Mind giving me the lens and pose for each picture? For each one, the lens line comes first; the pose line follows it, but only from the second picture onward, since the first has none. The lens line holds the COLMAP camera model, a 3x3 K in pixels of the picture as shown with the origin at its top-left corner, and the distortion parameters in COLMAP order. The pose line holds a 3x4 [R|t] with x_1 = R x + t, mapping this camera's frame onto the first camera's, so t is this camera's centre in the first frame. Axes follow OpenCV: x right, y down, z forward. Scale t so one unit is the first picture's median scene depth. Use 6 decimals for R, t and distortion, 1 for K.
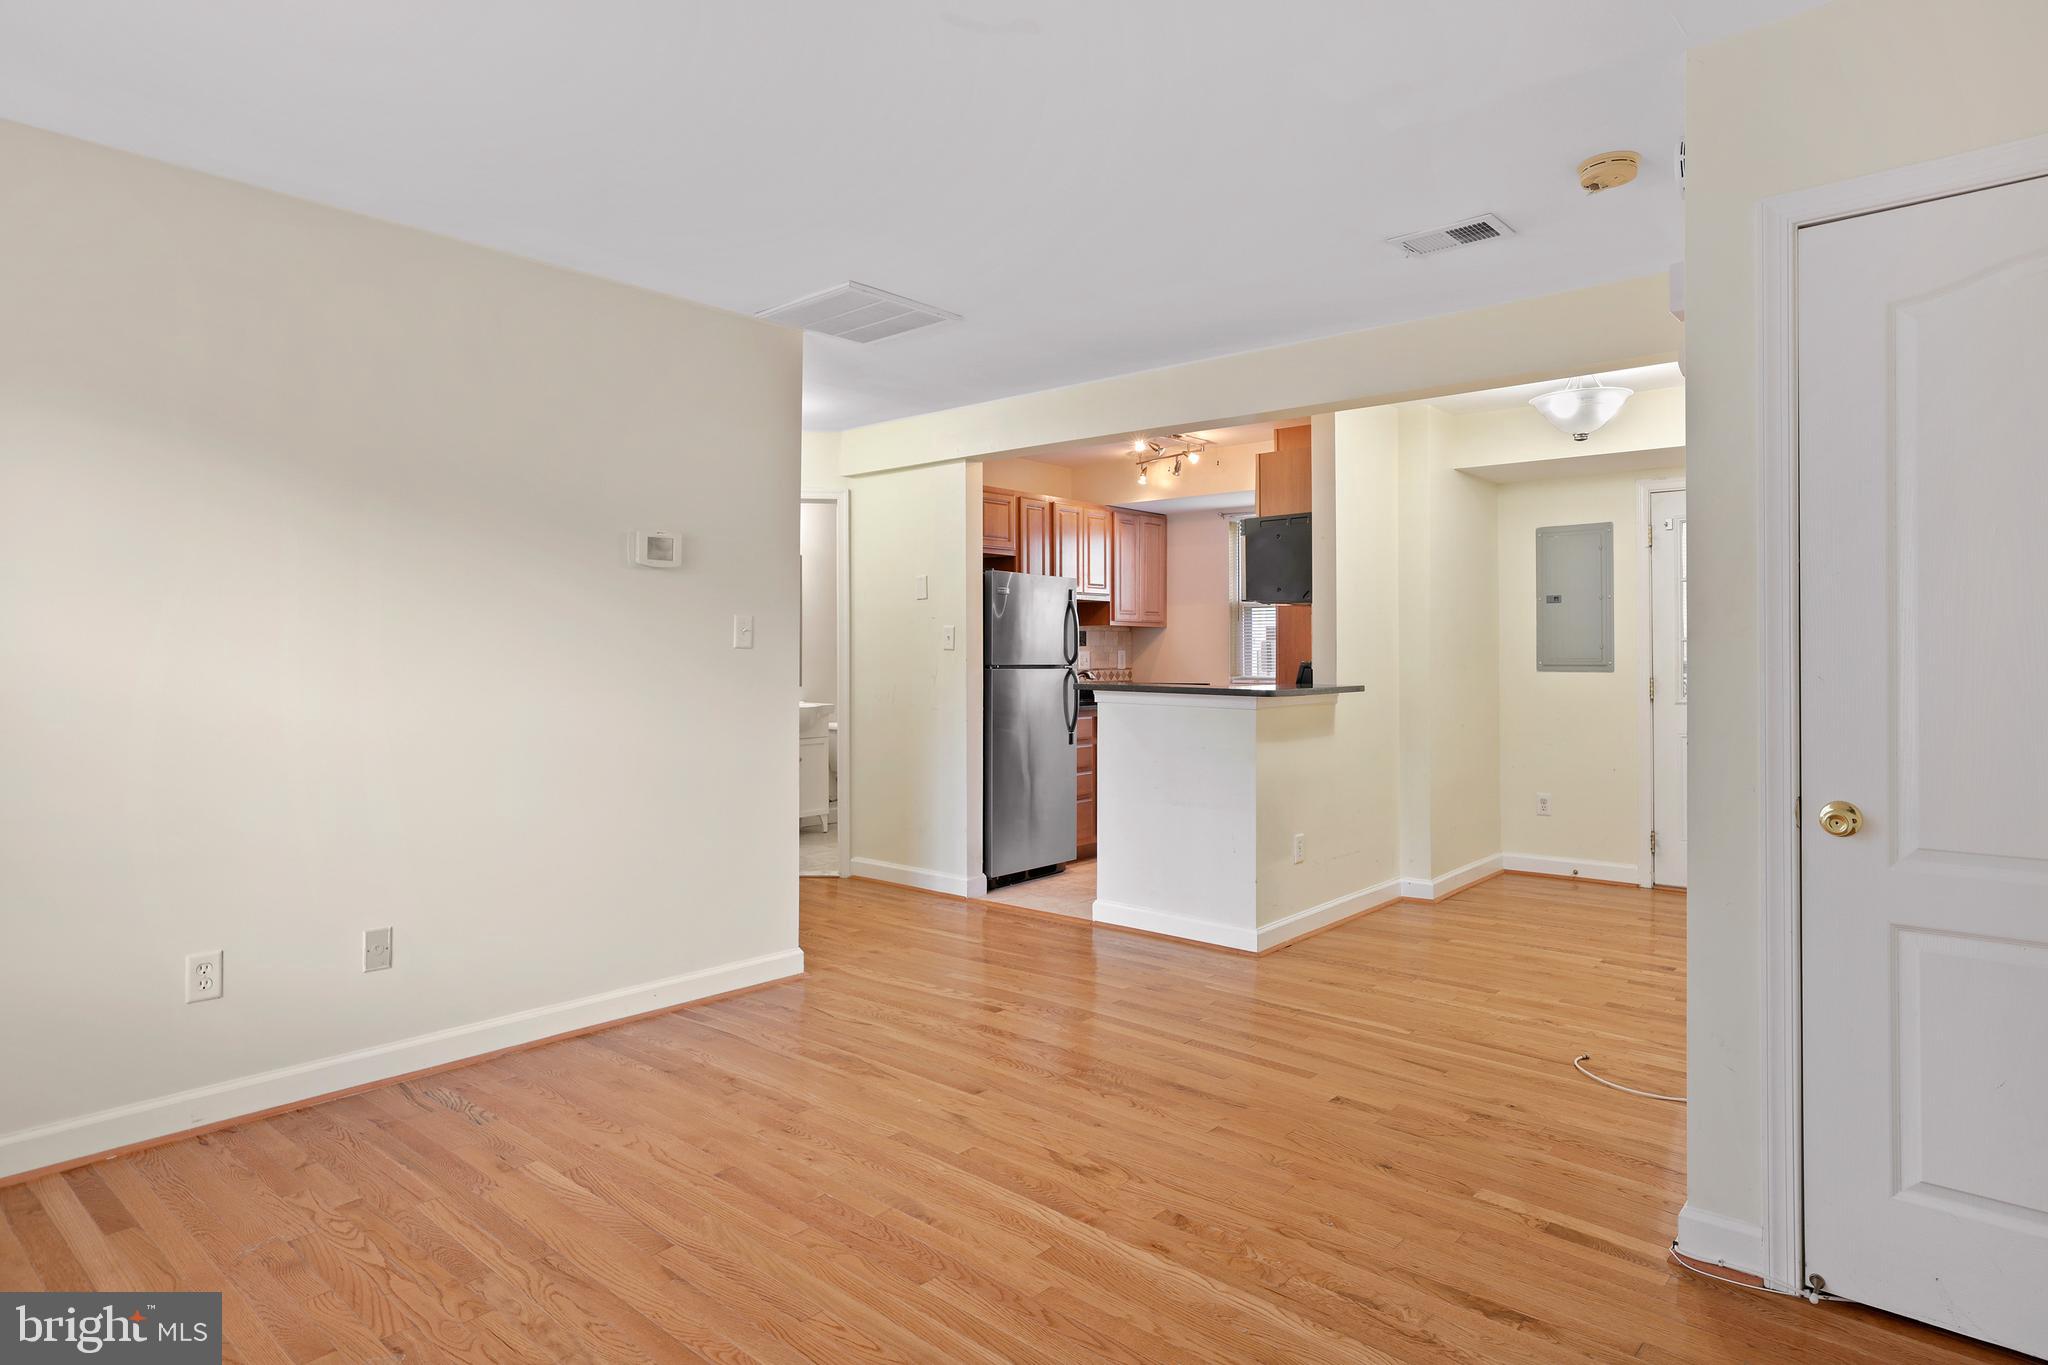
lens RADIAL K [[1143.6, 0, 1003.7], [0, 1143.6, 665.6], [0, 0, 1]] dist [-0.018562, 0.021501]
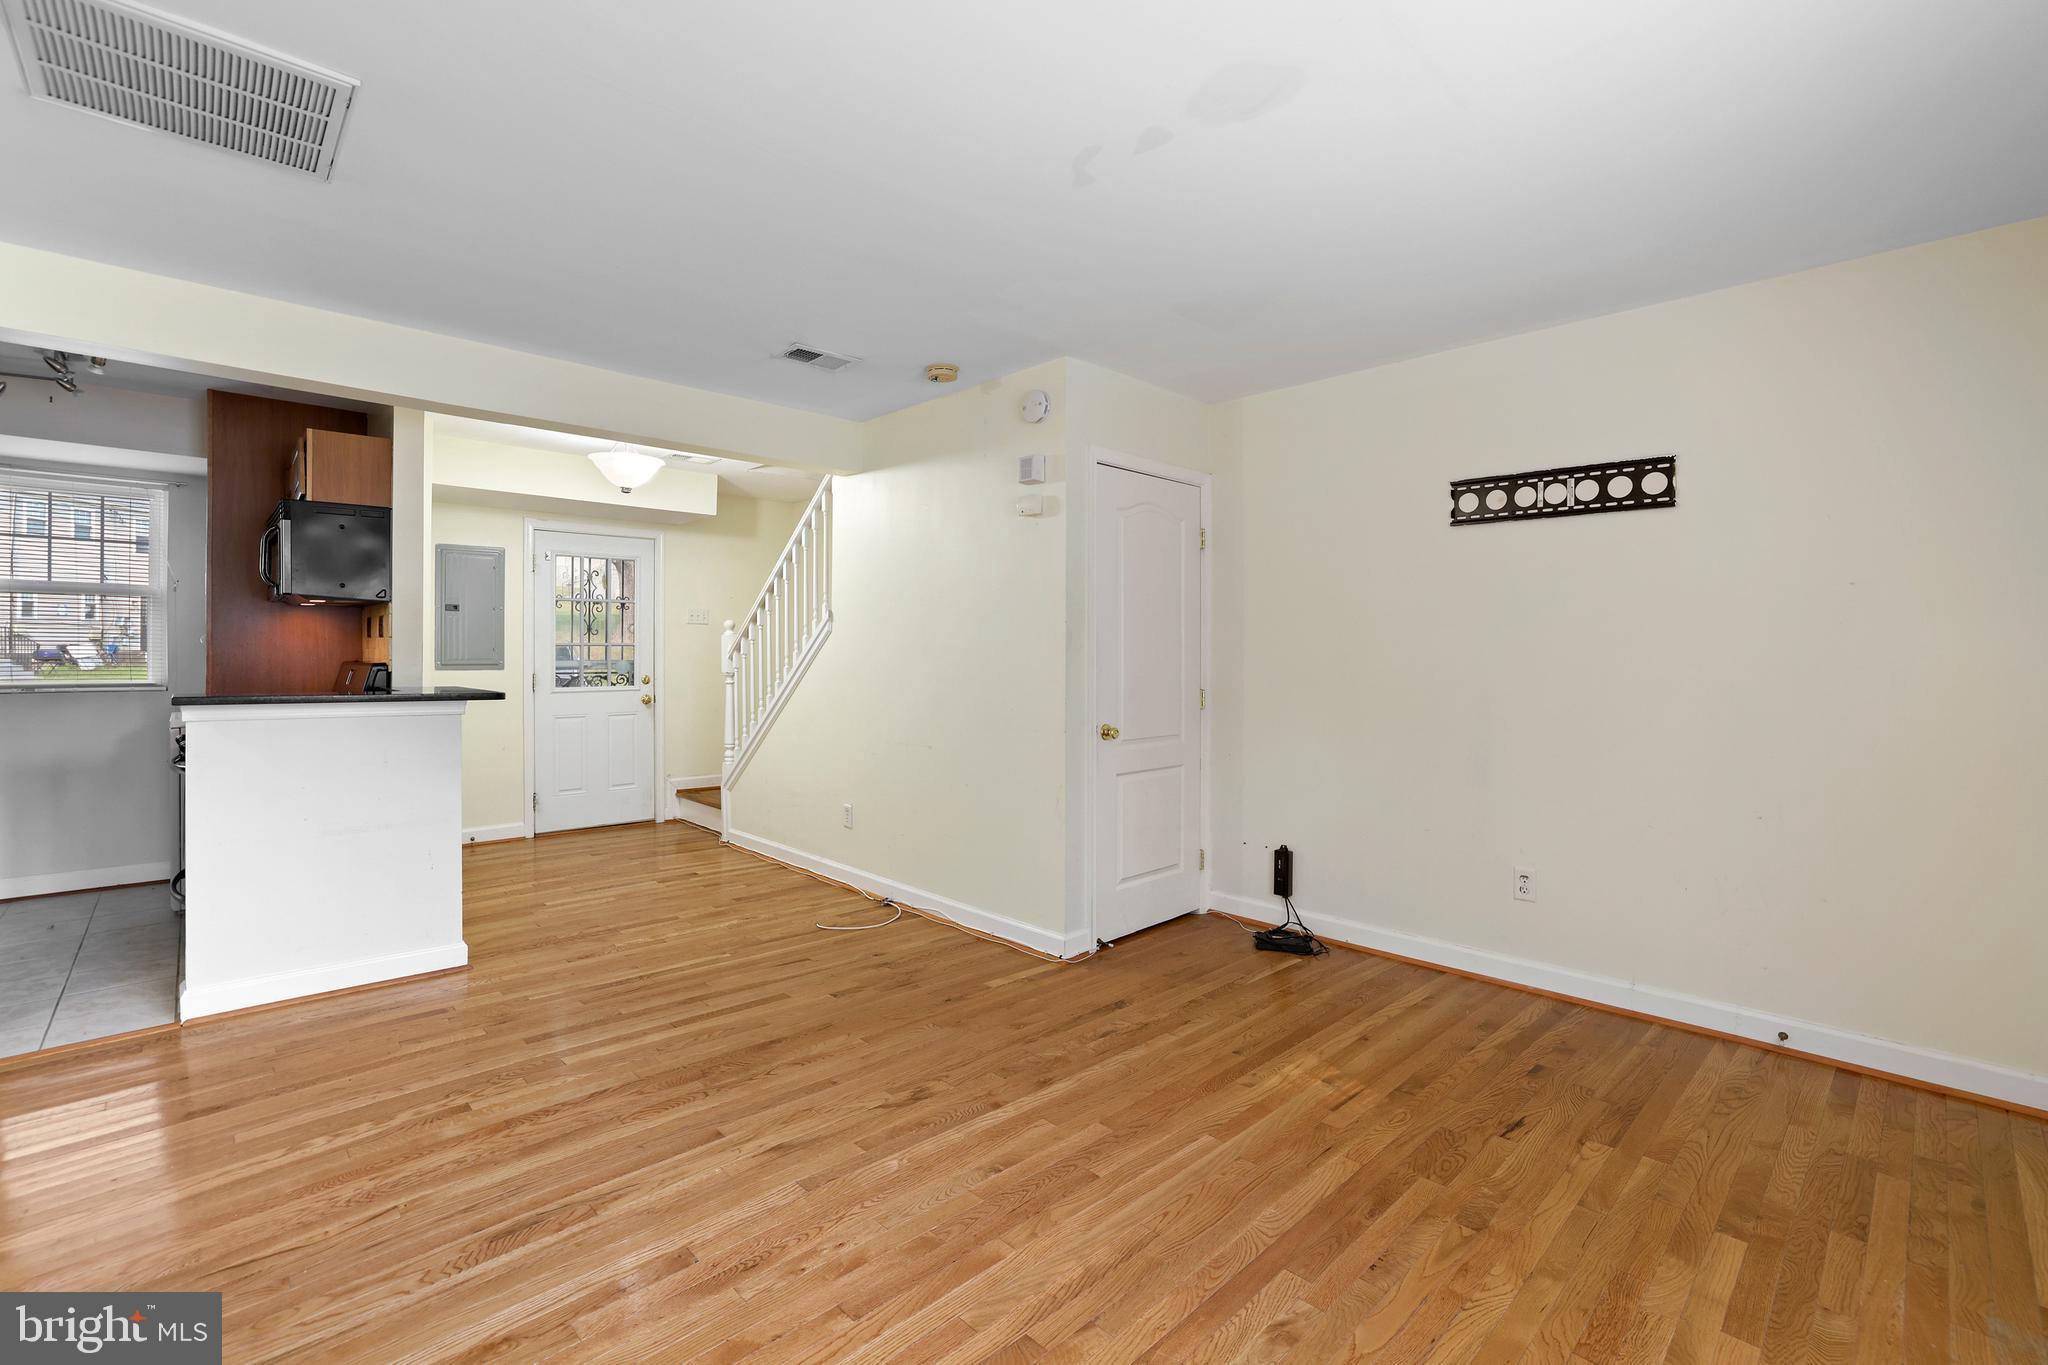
lens RADIAL K [[900.0, 0, 1018.4], [0, 900.0, 658.4], [0, 0, 1]] dist [-0.048953, 0.016360]
pose [[0.082765, -0.003632, 0.996562, -0.386852], [0.008661, 0.999958, 0.002925, -0.004742], [-0.996531, 0.008389, 0.082793, 0.380843]]
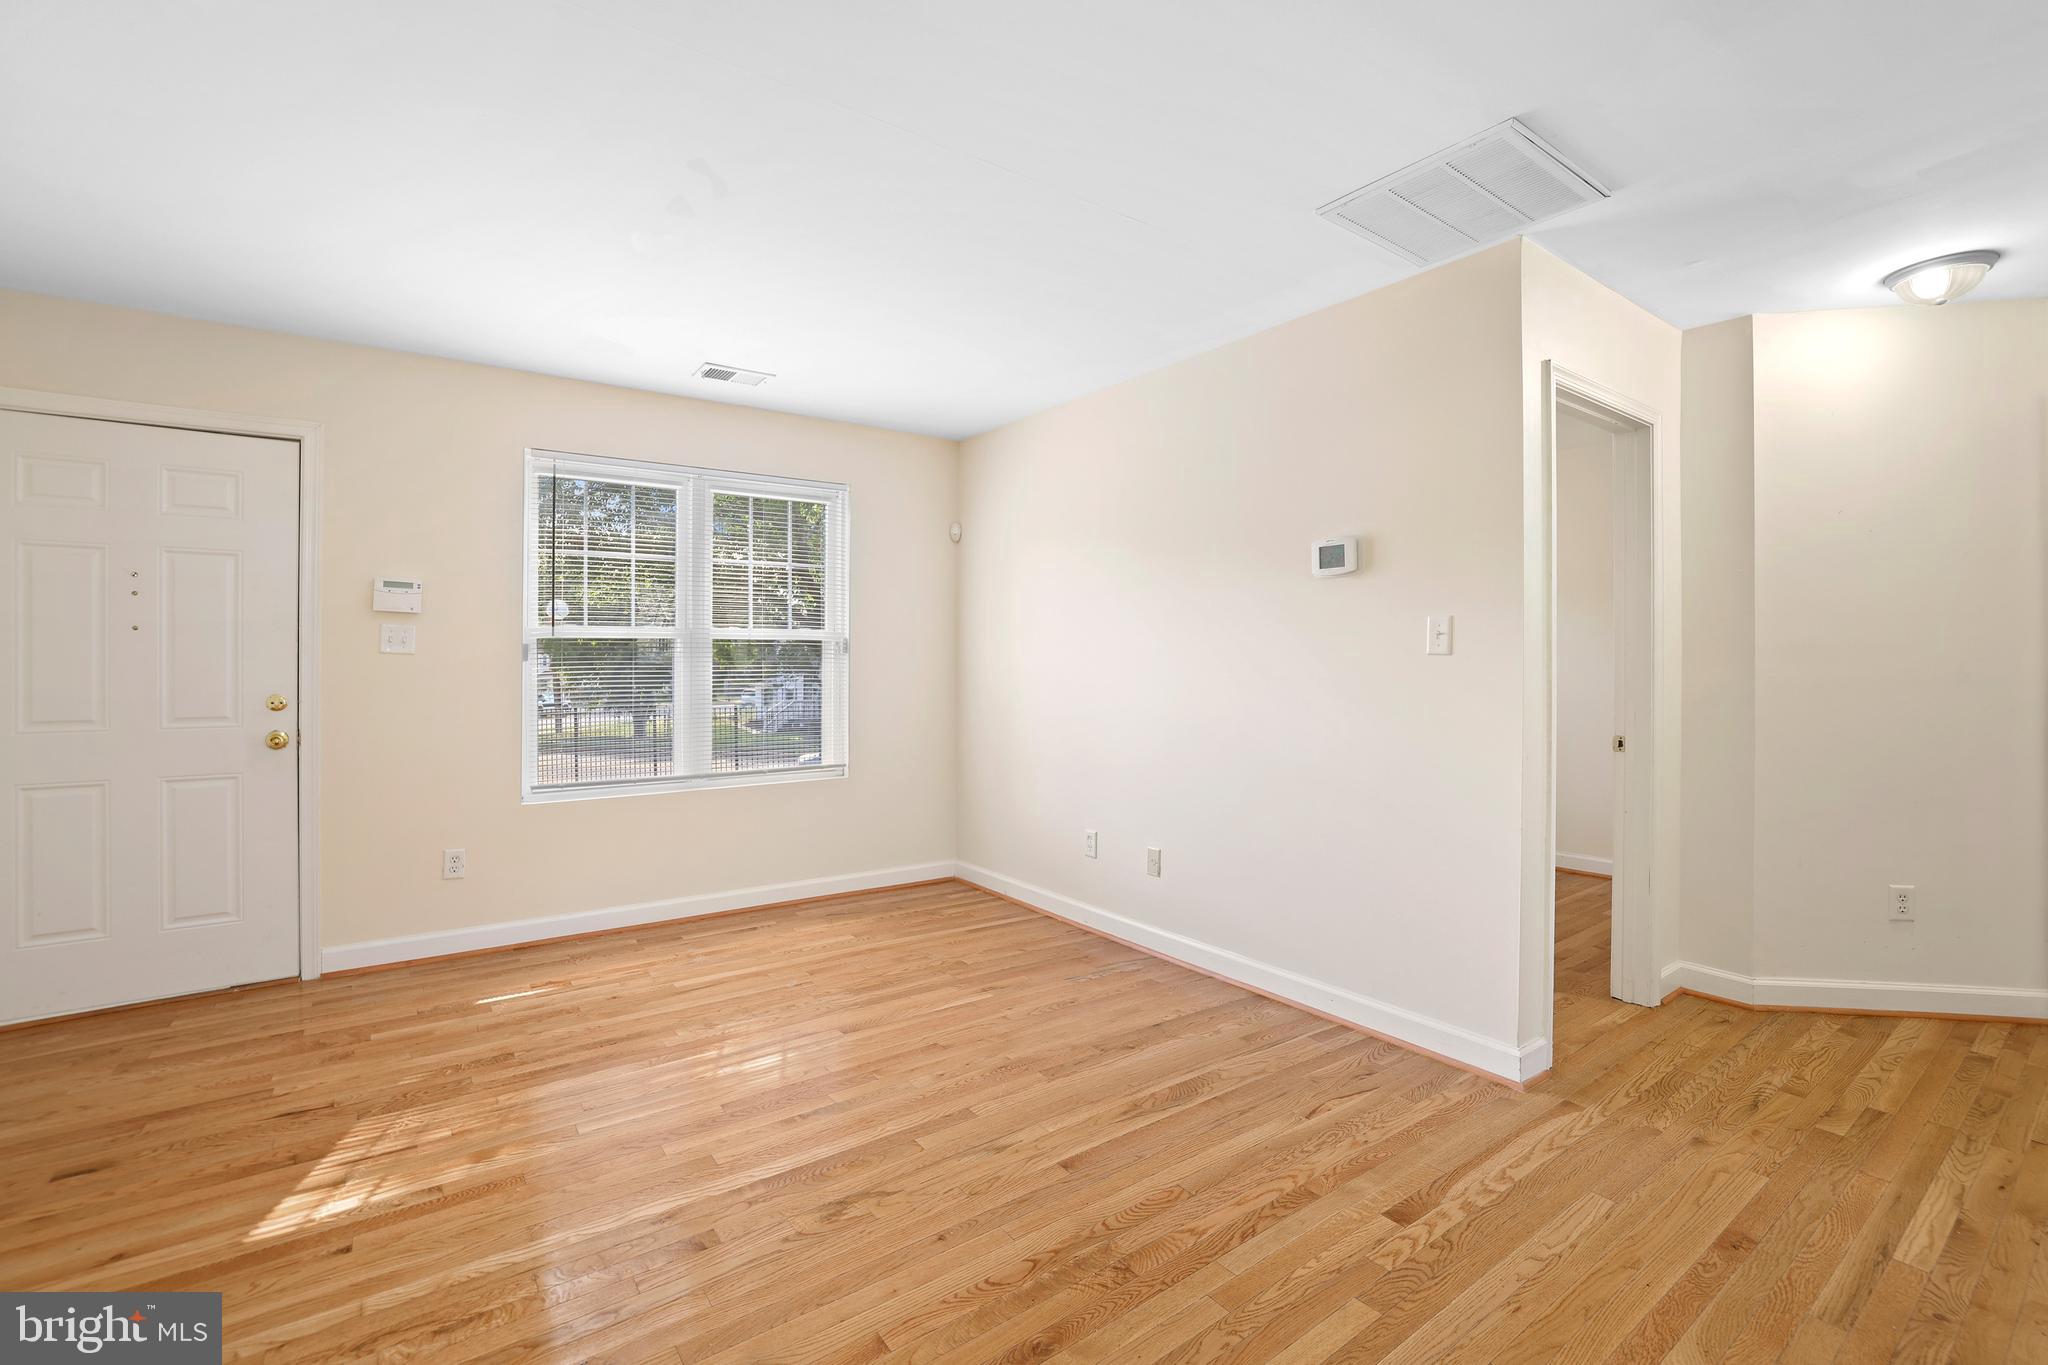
lens RADIAL K [[900.0, 0, 1027.1], [0, 900.0, 663.7], [0, 0, 1]] dist [-0.048953, 0.016360]
pose [[-0.209591, -0.002981, -0.977785, 0.348208], [-0.014187, 0.999899, -0.000007, -0.002550], [0.977686, 0.013870, -0.209612, 0.603719]]
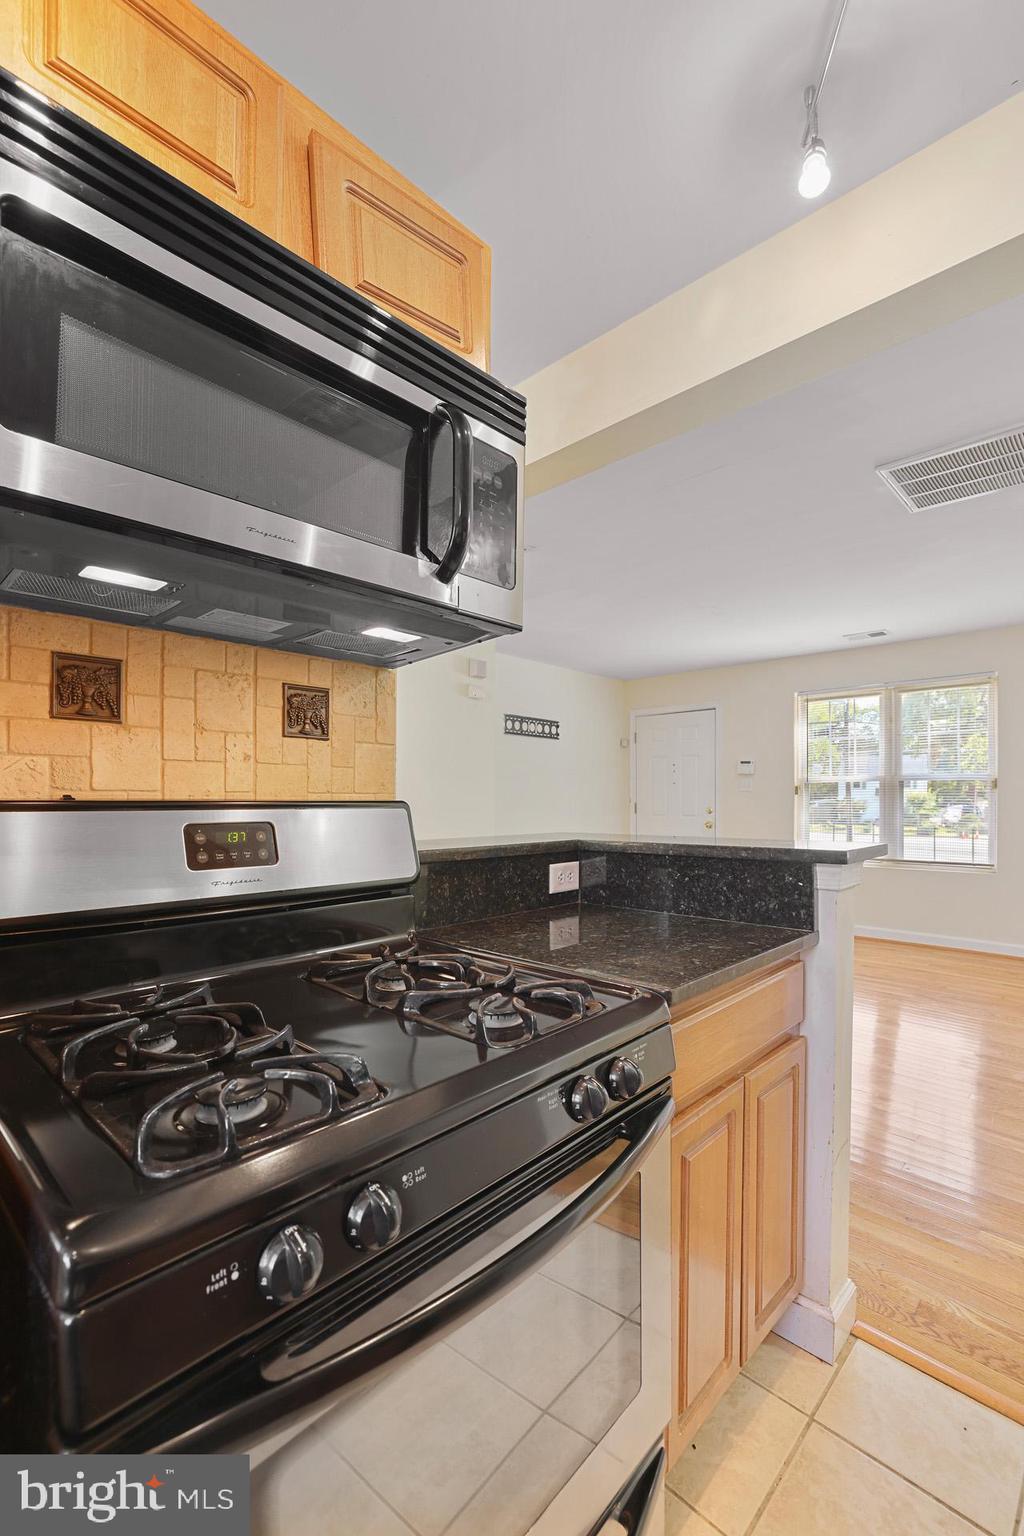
lens RADIAL K [[675.0, 0, 503.7], [0, 675.0, 800.3], [0, 0, 1]] dist [-0.048953, 0.016360]
pose [[-0.999209, -0.002104, 0.039713, 0.202031], [-0.001413, 0.999847, 0.017418, -0.006682], [-0.039744, 0.017348, -0.999059, 1.167784]]
